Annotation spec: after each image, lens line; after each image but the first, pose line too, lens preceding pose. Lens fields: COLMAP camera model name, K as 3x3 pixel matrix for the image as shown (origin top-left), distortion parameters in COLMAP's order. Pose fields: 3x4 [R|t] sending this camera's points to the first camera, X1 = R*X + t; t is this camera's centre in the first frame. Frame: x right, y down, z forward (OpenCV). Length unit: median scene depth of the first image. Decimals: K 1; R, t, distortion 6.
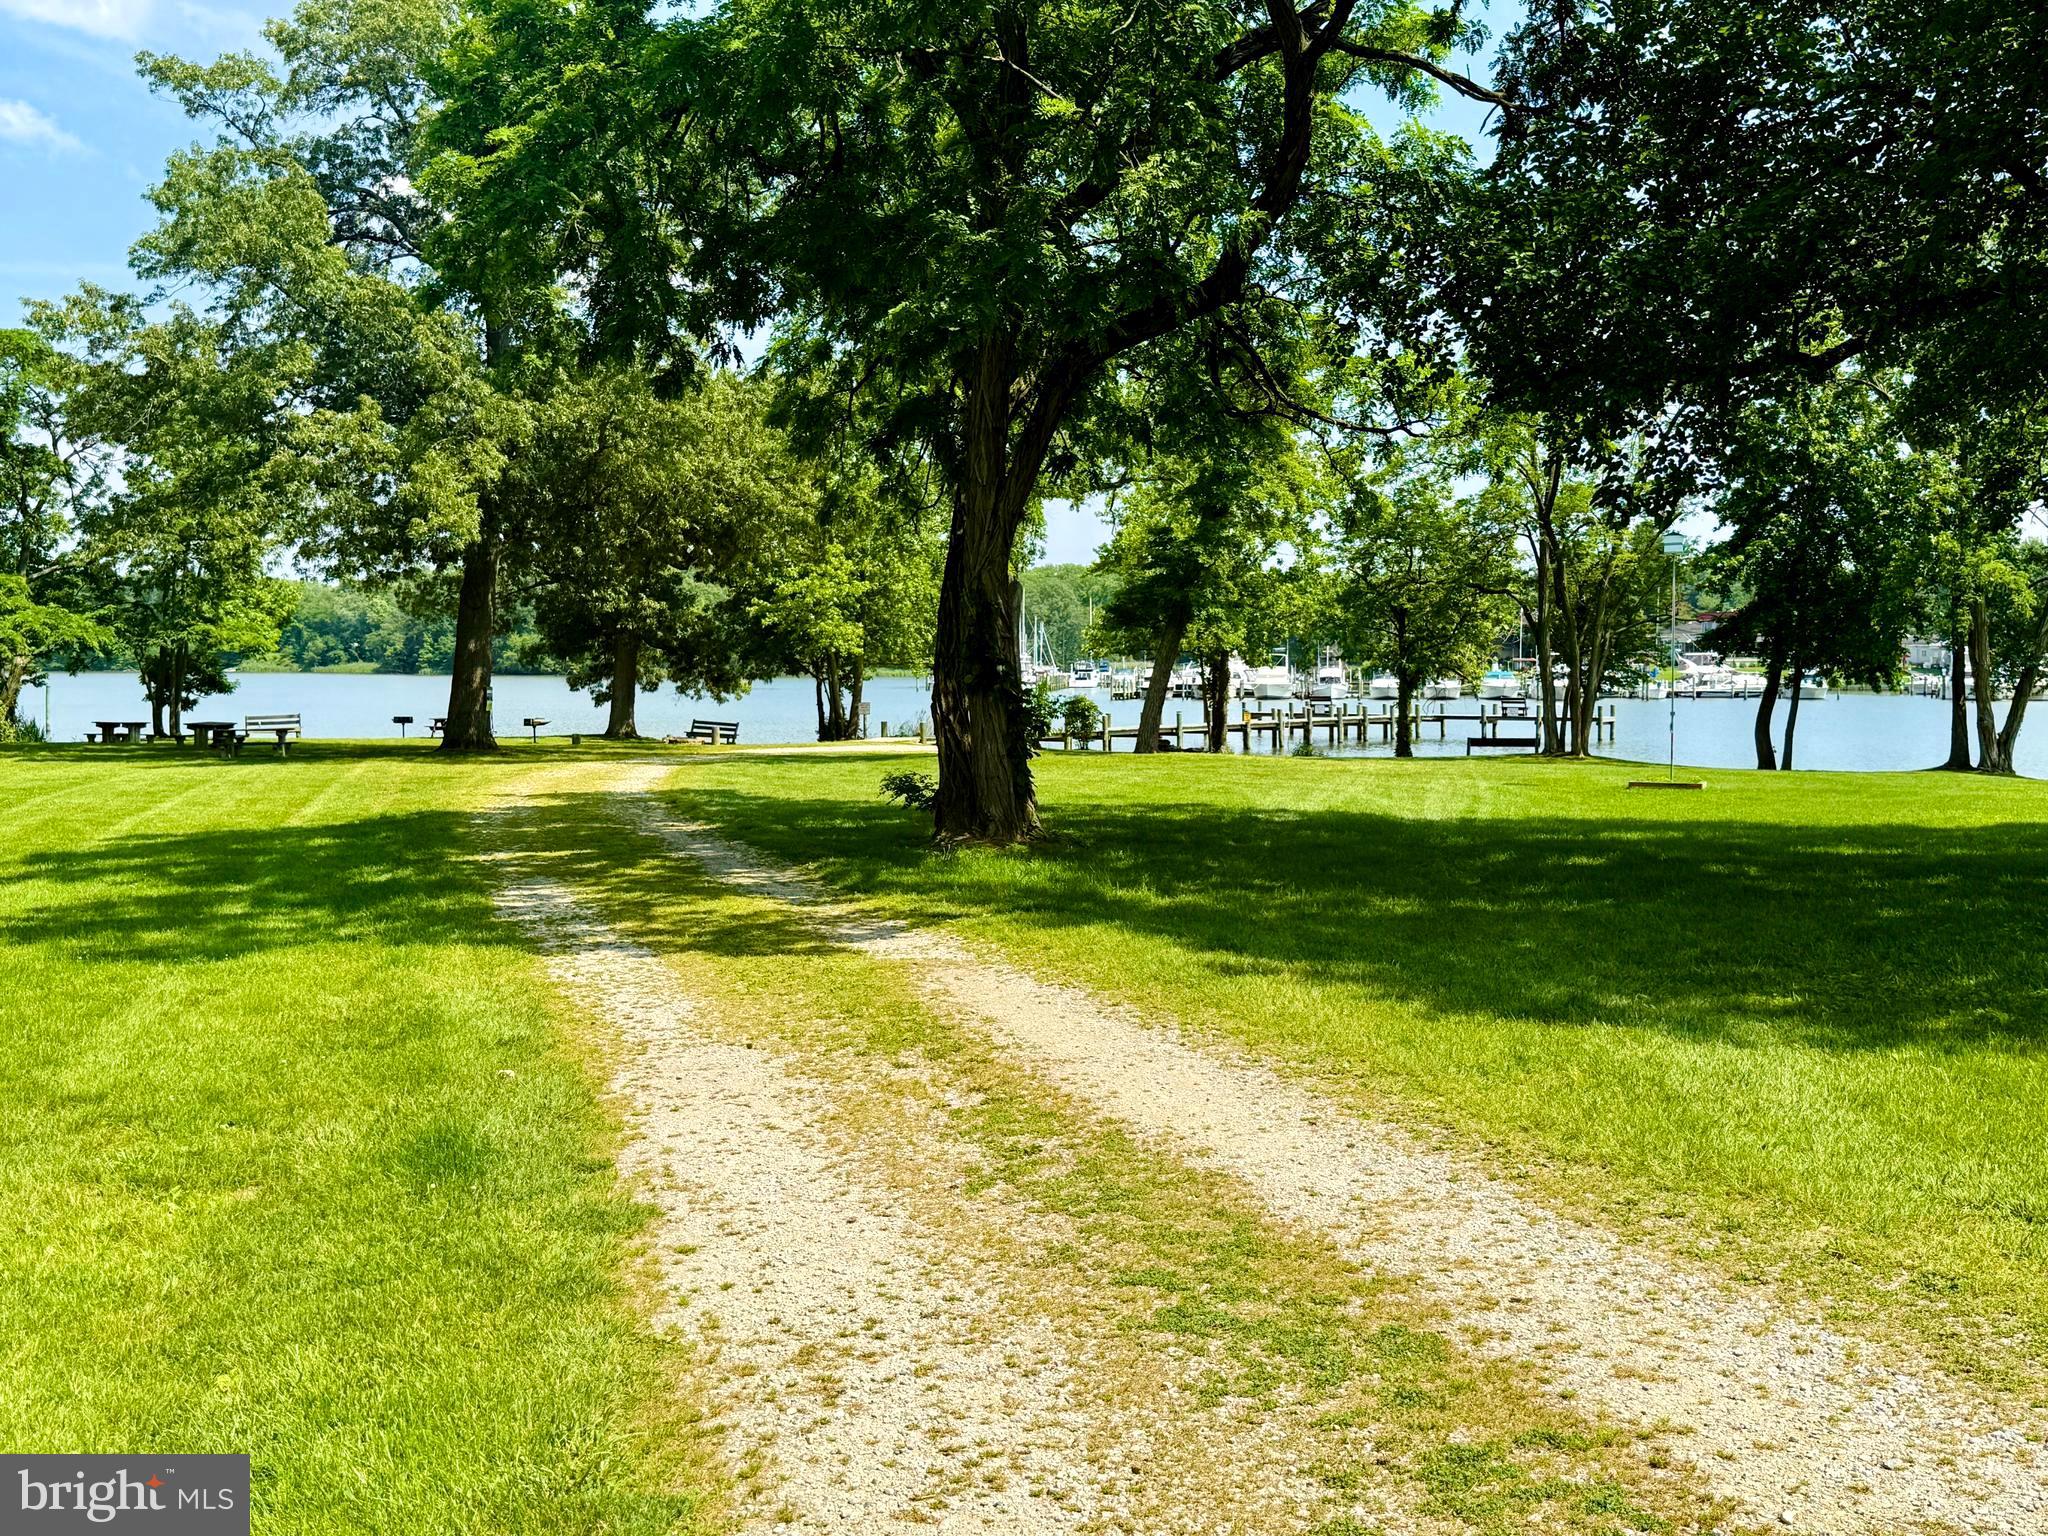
lens RADIAL K [[2136.4, 0, 1027.0], [0, 2136.4, 766.7], [0, 0, 1]] dist [0.080309, 0.000000]
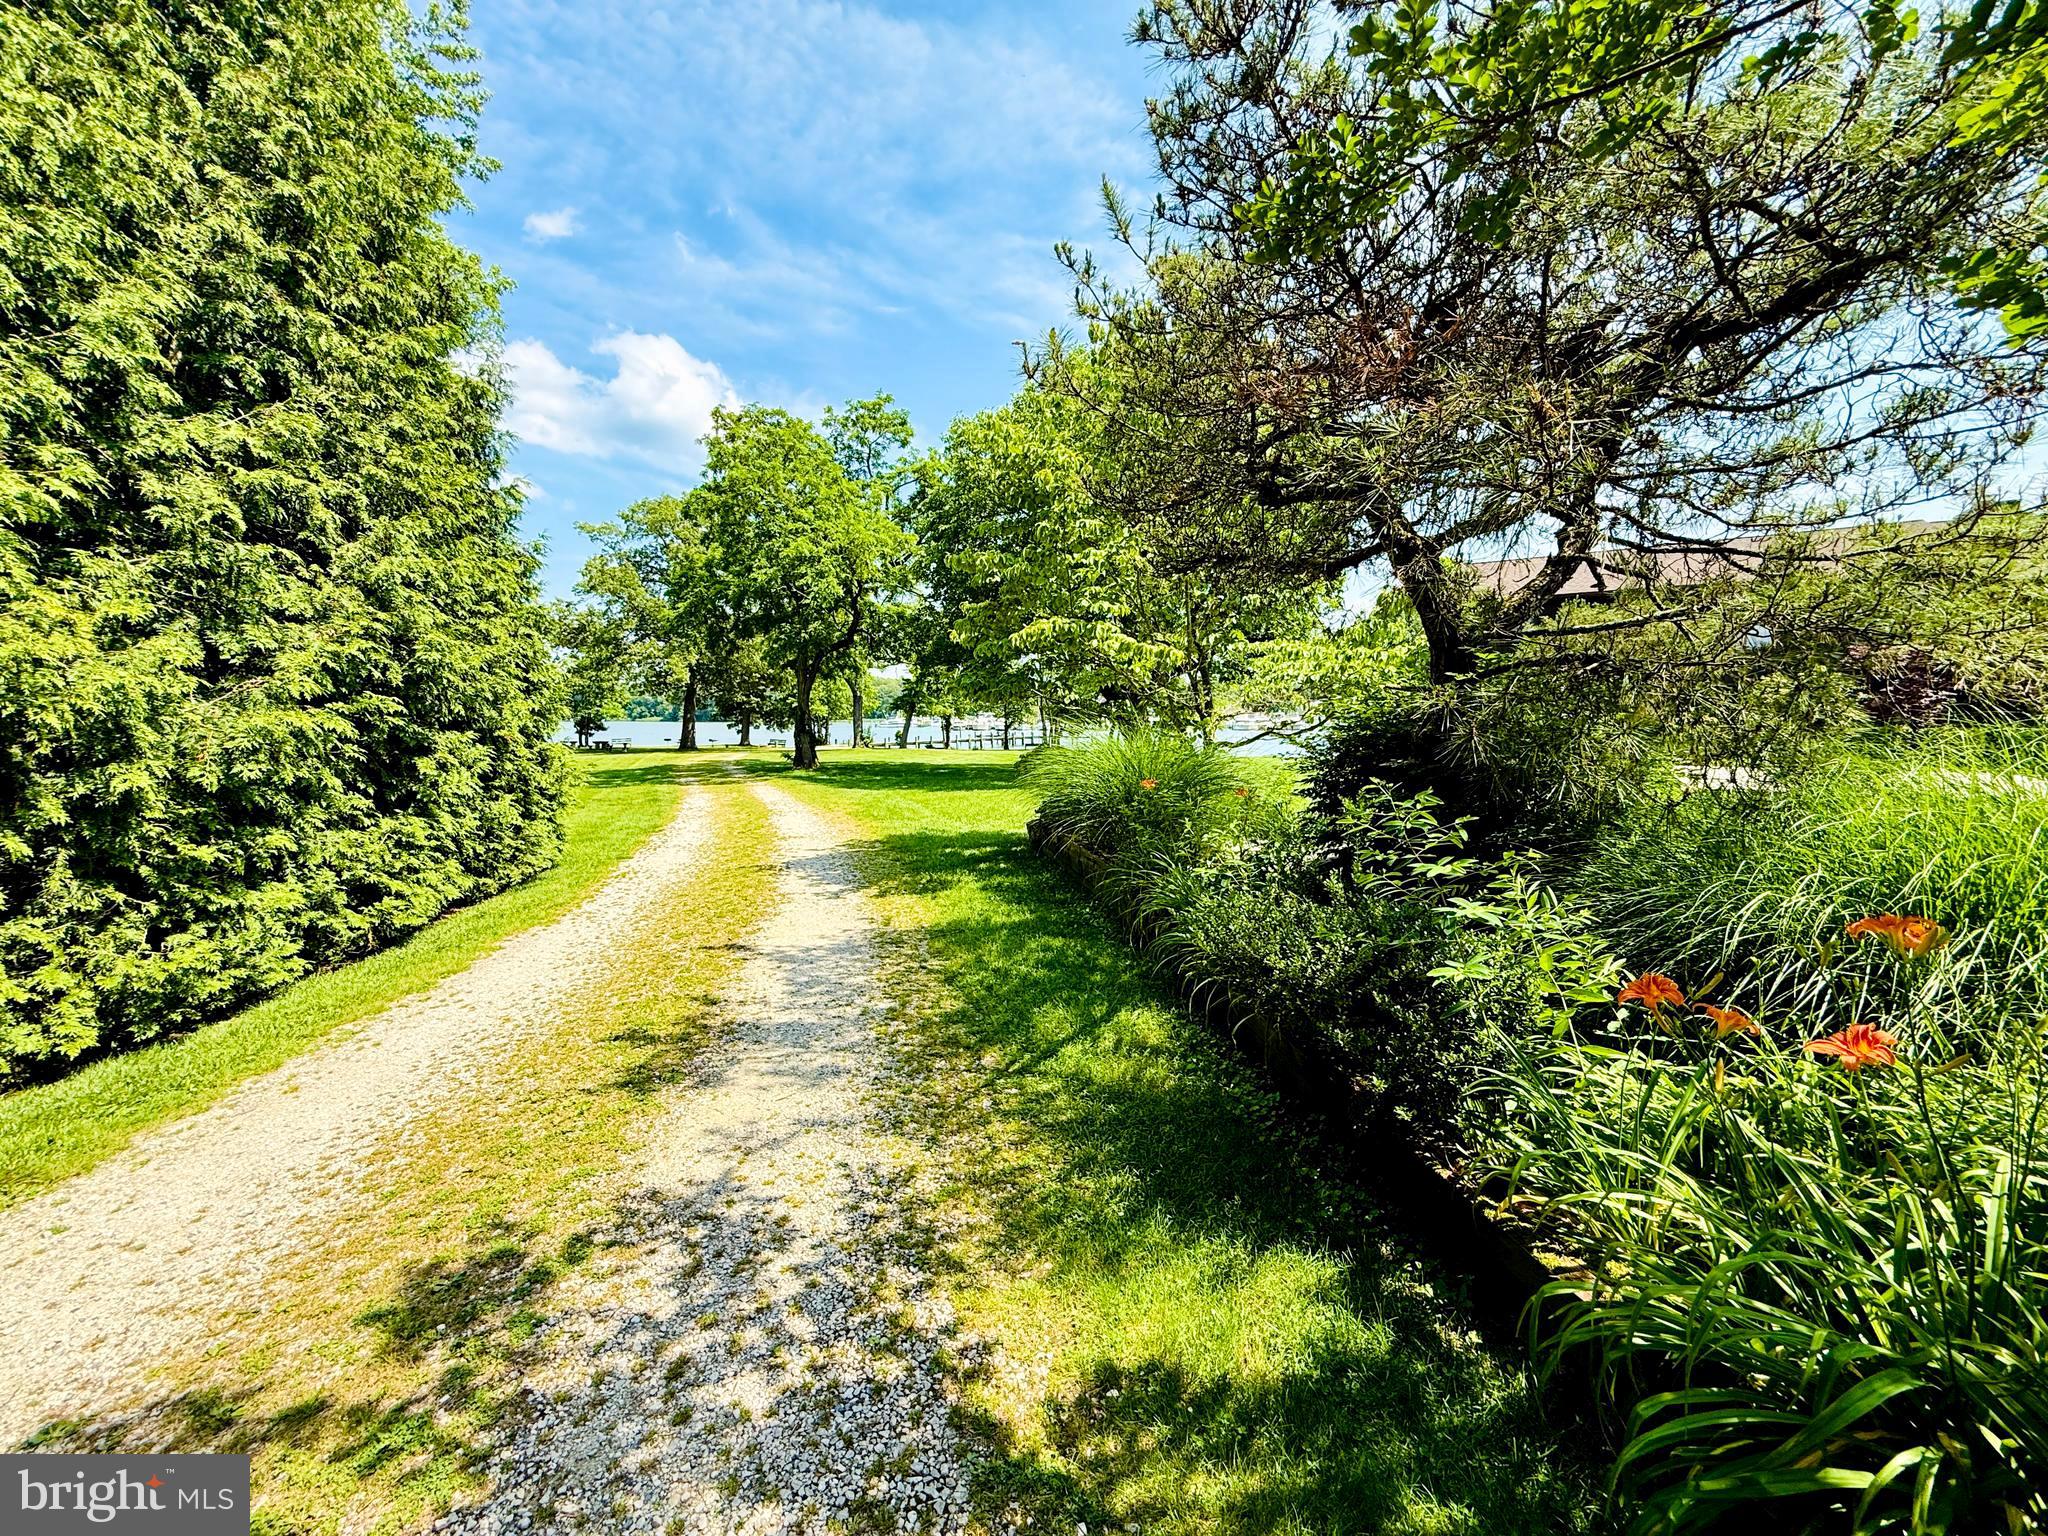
lens RADIAL K [[826.7, 0, 1016.2], [0, 826.7, 766.7], [0, 0, 1]] dist [-0.000756, -0.000012]
pose [[0.993361, -0.008593, 0.114717, 0.068125], [0.007018, 0.999876, 0.014123, 0.003388], [-0.114824, -0.013225, 0.993298, -0.219196]]
